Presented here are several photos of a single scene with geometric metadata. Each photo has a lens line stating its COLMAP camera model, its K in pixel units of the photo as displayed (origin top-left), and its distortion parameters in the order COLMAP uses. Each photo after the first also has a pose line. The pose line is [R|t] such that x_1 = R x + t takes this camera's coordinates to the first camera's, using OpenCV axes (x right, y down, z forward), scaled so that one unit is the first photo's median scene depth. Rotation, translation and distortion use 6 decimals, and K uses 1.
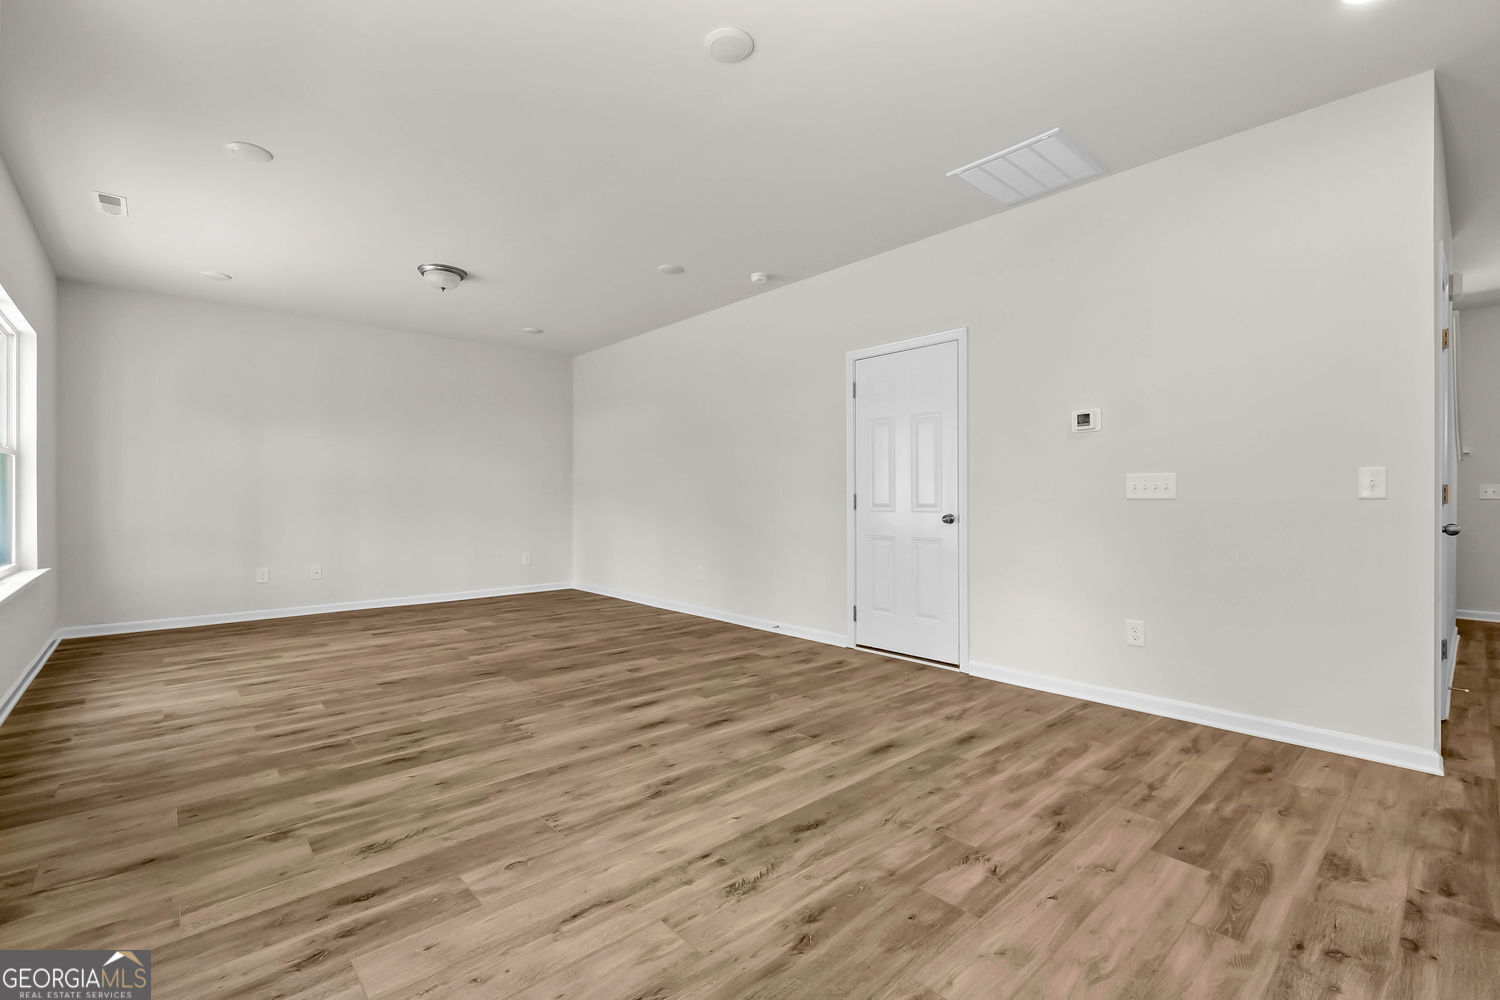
lens RADIAL K [[655.3, 0, 747.7], [0, 655.3, 498.8], [0, 0, 1]] dist [-0.001661, -0.000029]
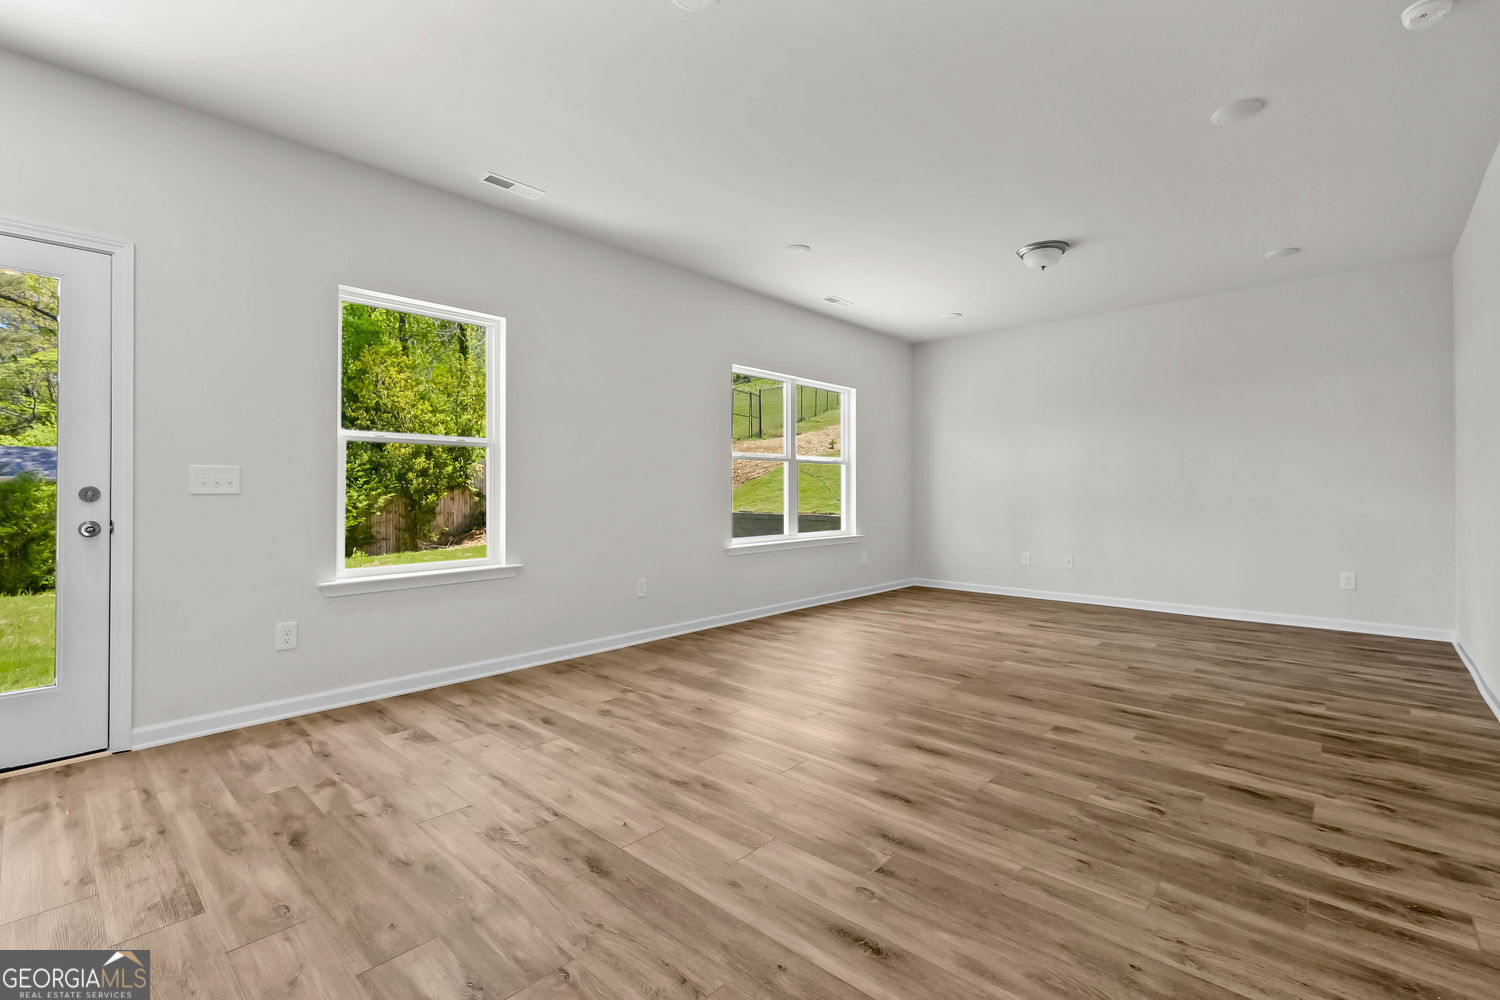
lens RADIAL K [[665.8, 0, 749.9], [0, 665.8, 485.5], [0, 0, 1]] dist [-0.000072, 0.000187]
pose [[0.095948, -0.007809, -0.995356, 0.823298], [-0.000424, 0.999969, -0.007886, -0.002968], [0.995386, 0.001179, 0.095942, 0.916201]]
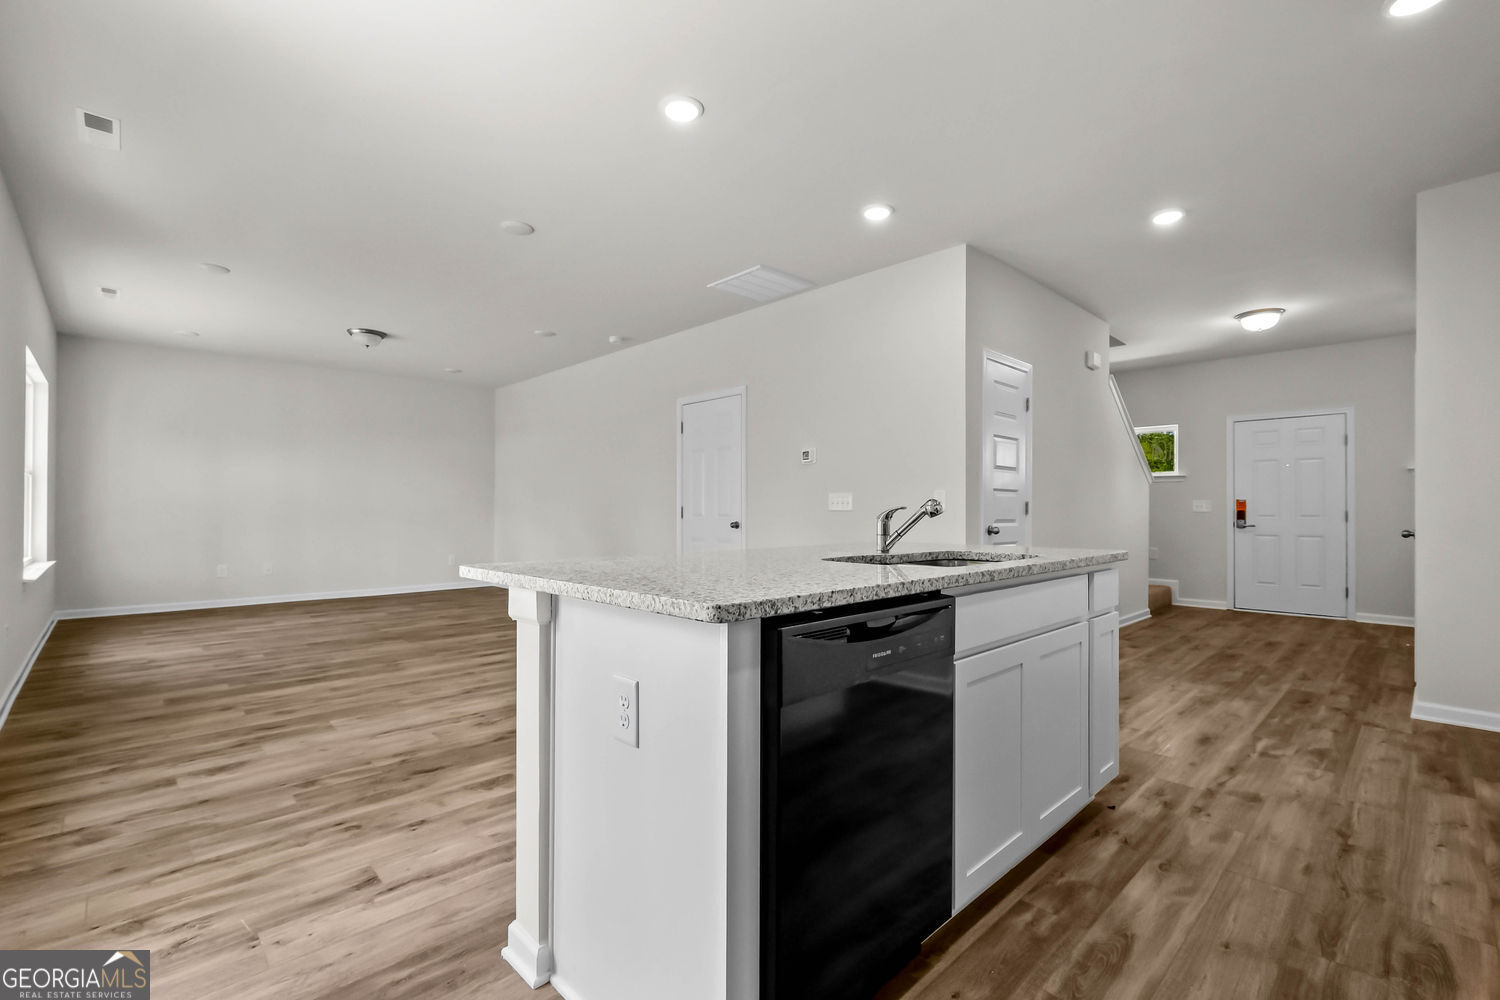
lens RADIAL K [[657.8, 0, 746.4], [0, 657.8, 504.7], [0, 0, 1]] dist [-0.002204, 0.000305]
pose [[0.999526, 0.003130, 0.030641, 0.452940], [-0.002875, 0.999961, -0.008348, -0.000008], [-0.030666, 0.008256, 0.999496, -0.585819]]
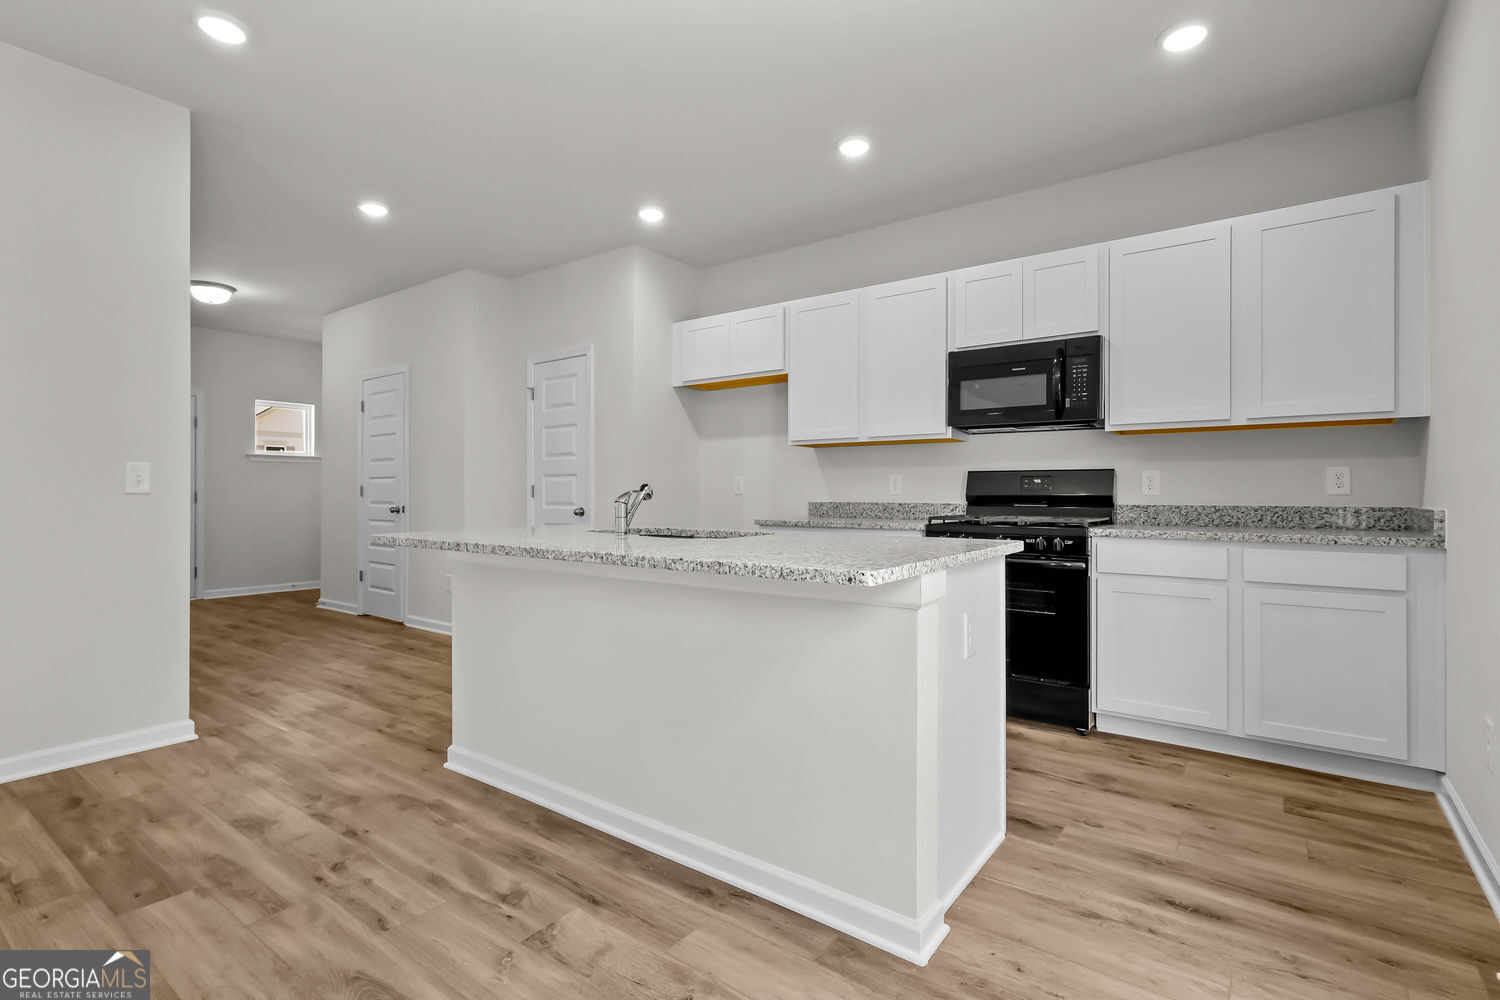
lens RADIAL K [[720.5, 0, 748.5], [0, 720.5, 493.3], [0, 0, 1]] dist [0.003095, 0.000451]
pose [[-0.197812, -0.000527, 0.980240, -0.335930], [-0.000458, 1.000000, 0.000445, -0.000609], [-0.980240, -0.000361, -0.197812, 0.302169]]
